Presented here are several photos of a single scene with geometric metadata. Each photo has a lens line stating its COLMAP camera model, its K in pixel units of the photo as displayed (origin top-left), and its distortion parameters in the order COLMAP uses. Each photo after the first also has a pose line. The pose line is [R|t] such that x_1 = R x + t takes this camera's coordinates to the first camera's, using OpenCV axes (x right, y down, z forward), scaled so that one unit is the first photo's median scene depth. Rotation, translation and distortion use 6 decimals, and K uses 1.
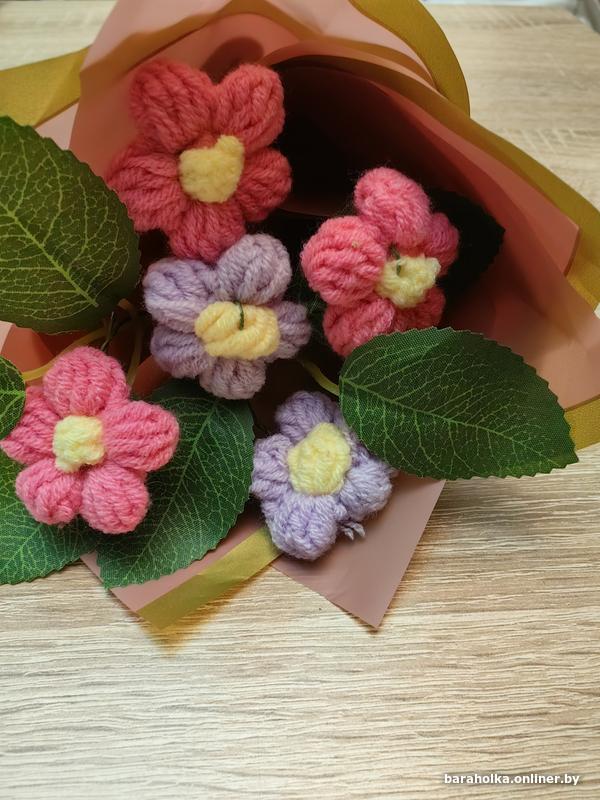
lens RADIAL K [[684.6, 0, 300.0], [0, 684.6, 400.0], [0, 0, 1]] dist [0.023915, -0.102596]
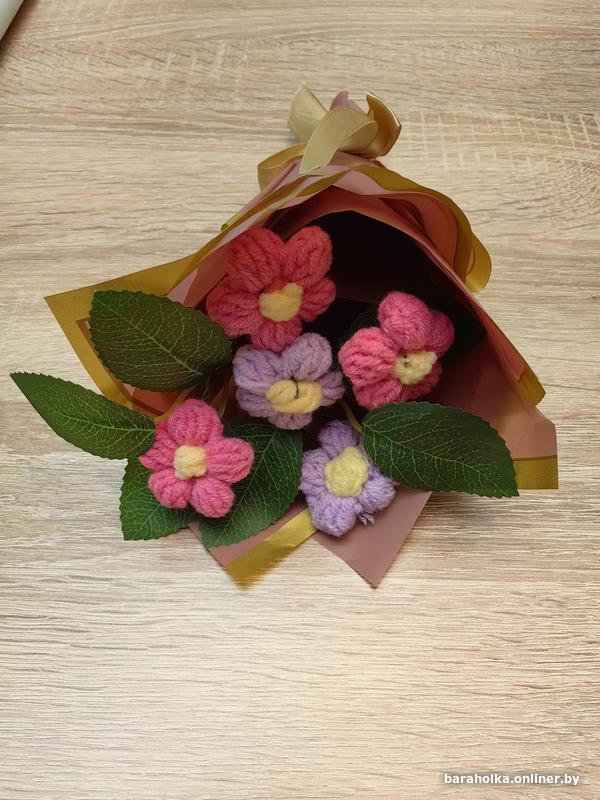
lens RADIAL K [[679.8, 0, 294.9], [0, 679.8, 398.6], [0, 0, 1]] dist [0.071221, -0.175243]
pose [[0.994873, 0.055852, -0.084306, 0.035493], [-0.036057, 0.974772, 0.220271, -0.426361], [0.094482, -0.216102, 0.971789, -0.444211]]
